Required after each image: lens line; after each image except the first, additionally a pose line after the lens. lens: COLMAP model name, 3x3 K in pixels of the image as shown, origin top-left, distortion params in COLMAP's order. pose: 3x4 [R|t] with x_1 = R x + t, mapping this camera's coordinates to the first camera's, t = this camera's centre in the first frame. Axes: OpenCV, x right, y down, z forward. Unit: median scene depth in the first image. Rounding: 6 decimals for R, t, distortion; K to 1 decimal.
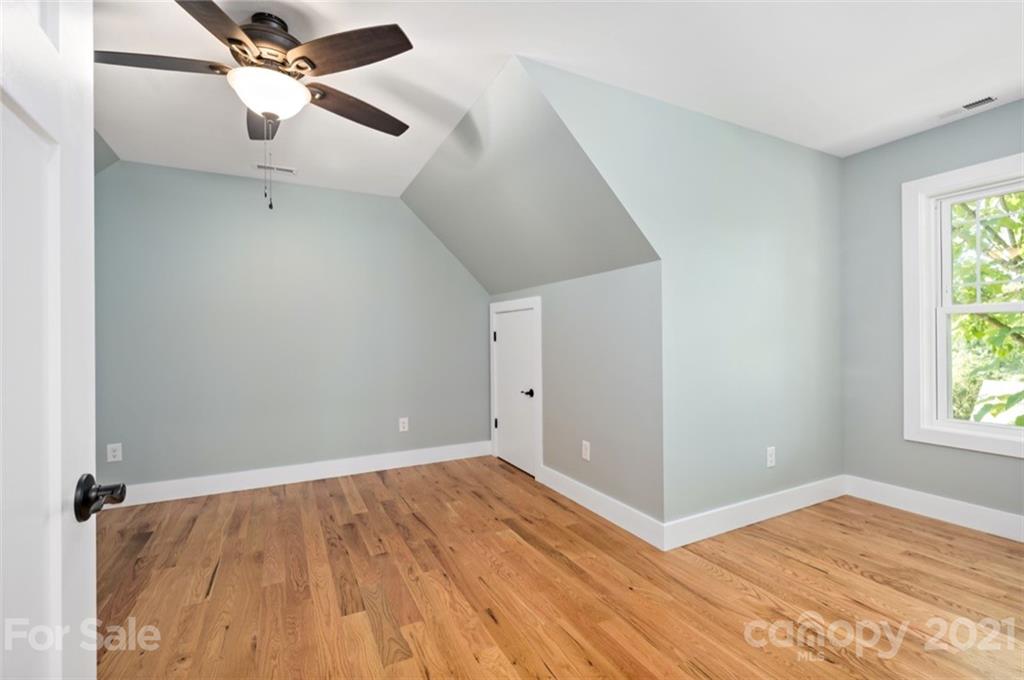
lens RADIAL K [[453.9, 0, 512.7], [0, 453.9, 336.4], [0, 0, 1]] dist [-0.003666, 0.000580]
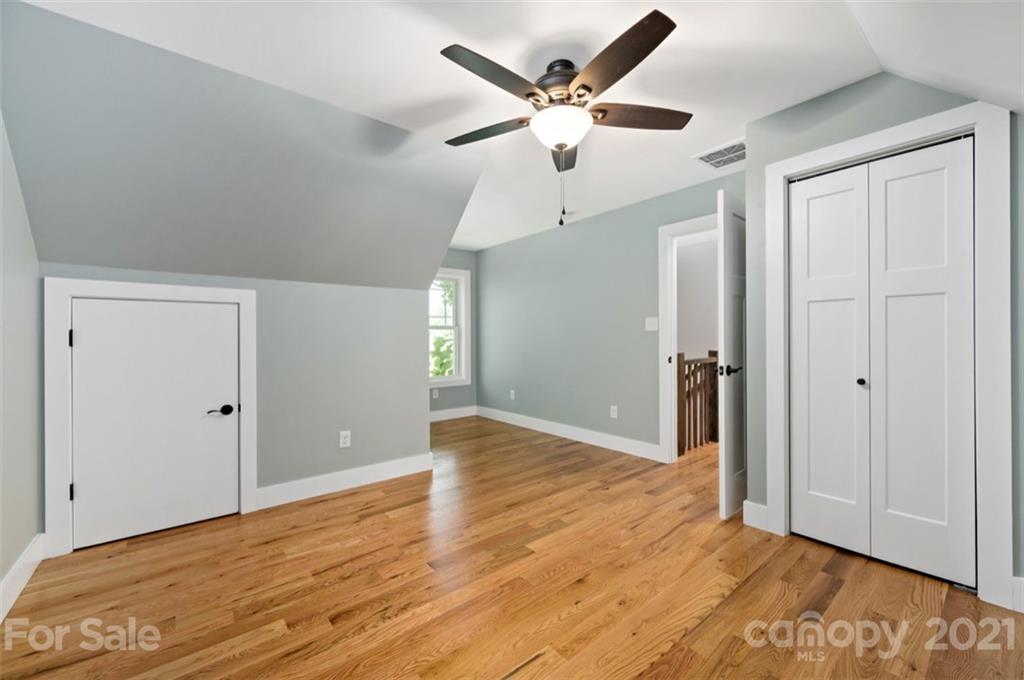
lens RADIAL K [[413.3, 0, 509.7], [0, 413.3, 343.6], [0, 0, 1]] dist [0.009984, 0.000114]
pose [[-0.216345, 0.003733, 0.976310, -1.023823], [0.002059, 0.999992, -0.003368, 0.017337], [-0.976315, 0.001281, -0.216351, 0.895971]]
